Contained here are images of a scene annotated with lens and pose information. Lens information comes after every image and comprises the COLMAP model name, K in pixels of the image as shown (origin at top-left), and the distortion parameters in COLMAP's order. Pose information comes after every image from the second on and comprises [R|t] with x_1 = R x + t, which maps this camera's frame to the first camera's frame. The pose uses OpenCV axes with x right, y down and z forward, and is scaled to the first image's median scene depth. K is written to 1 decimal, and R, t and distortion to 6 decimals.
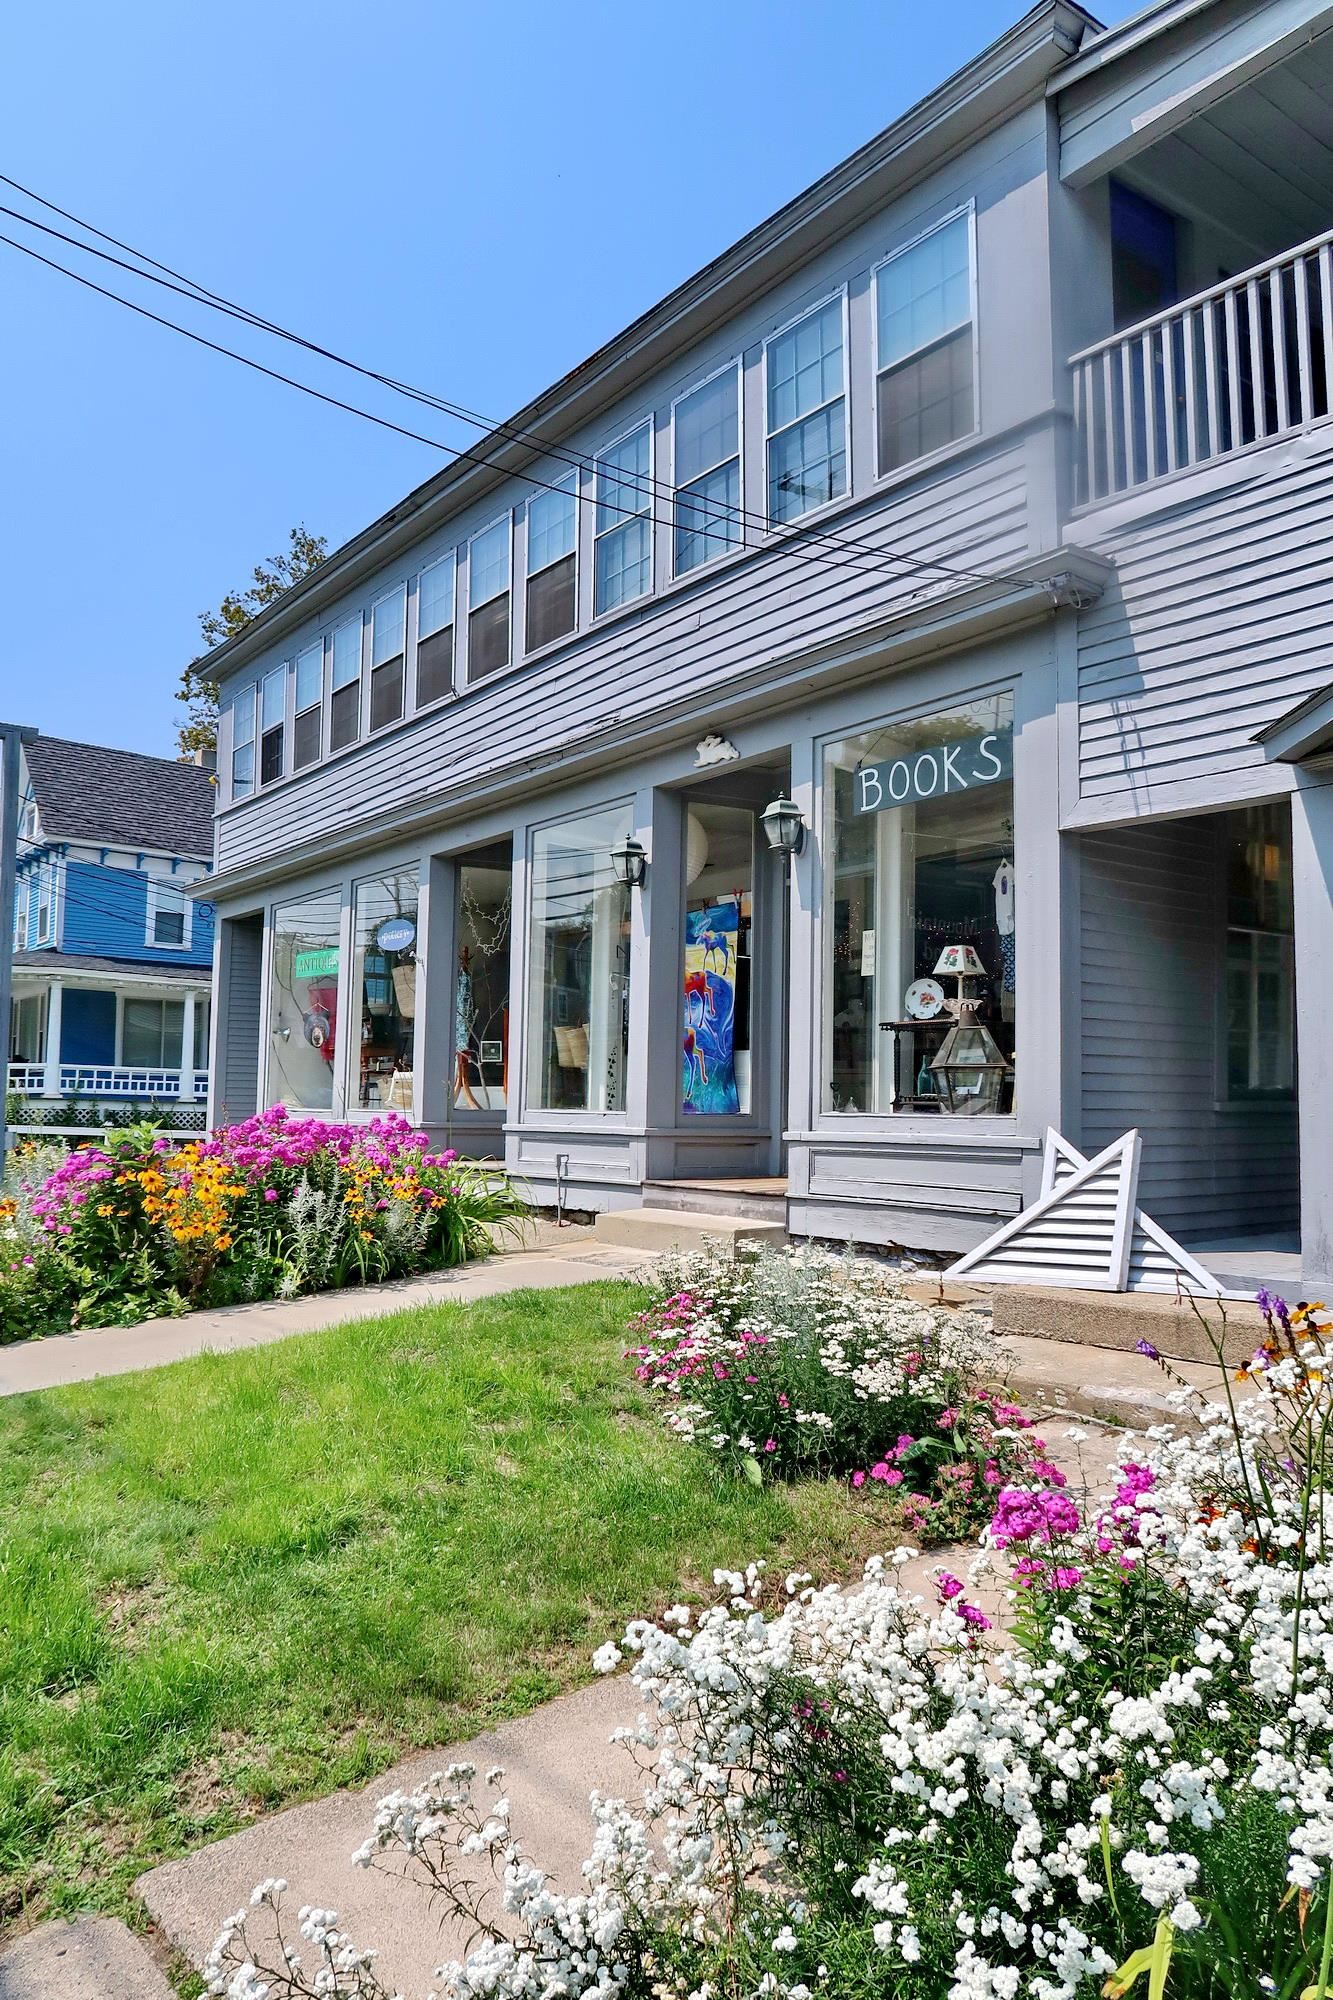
lens RADIAL K [[1323.2, 0, 620.7], [0, 1323.2, 1003.1], [0, 0, 1]] dist [-0.031094, -0.000246]
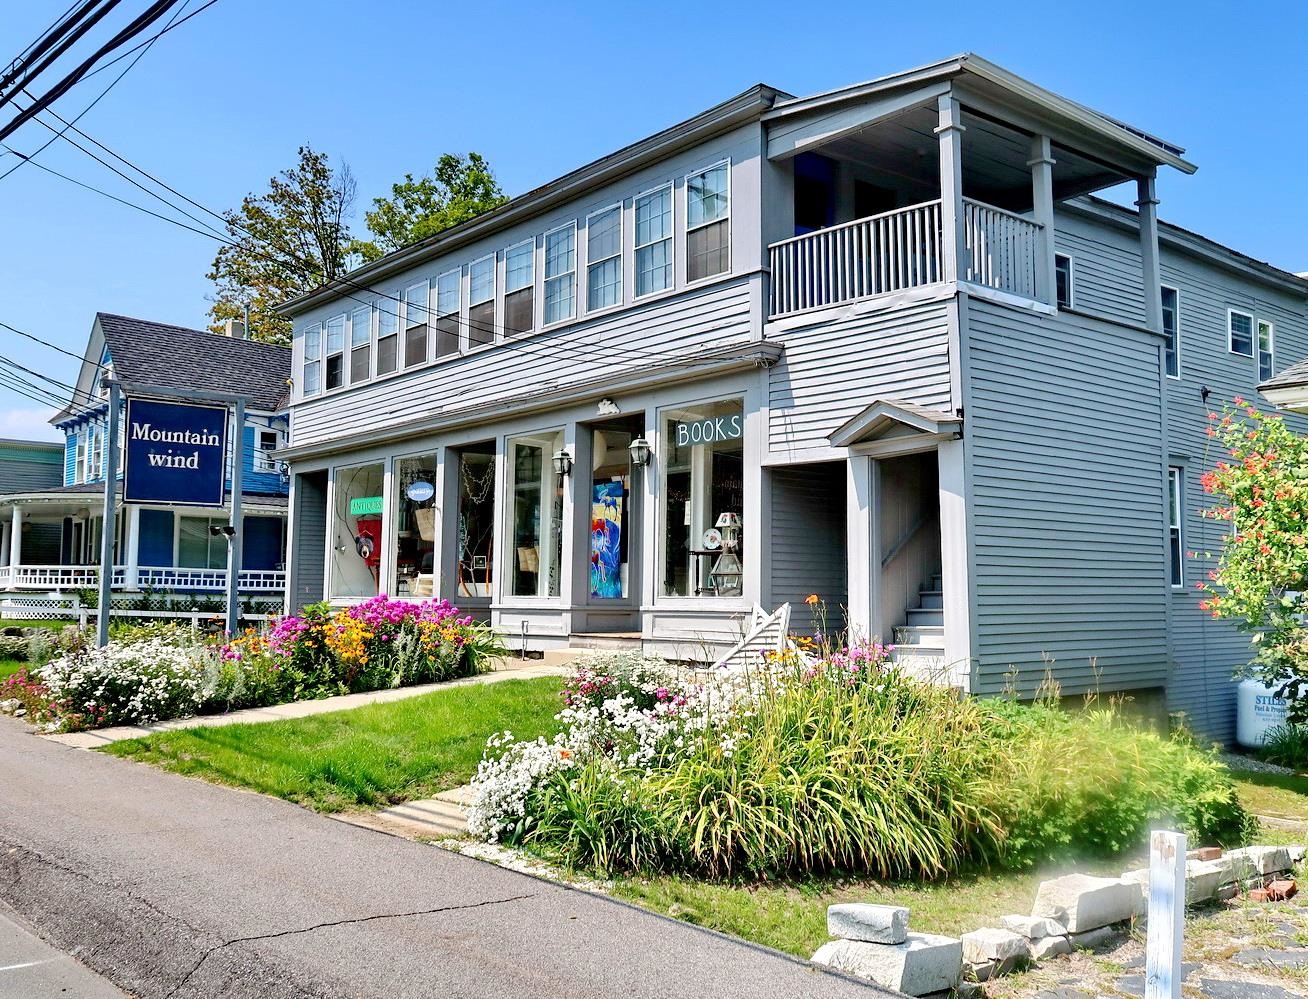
lens RADIAL K [[1106.4, 0, 654.0], [0, 1106.4, 499.5], [0, 0, 1]] dist [-0.008953, -0.001438]
pose [[0.995957, 0.004162, 0.089737, -0.004800], [-0.003263, 0.999943, -0.010168, -0.039461], [-0.089774, 0.009834, 0.995914, -0.564578]]
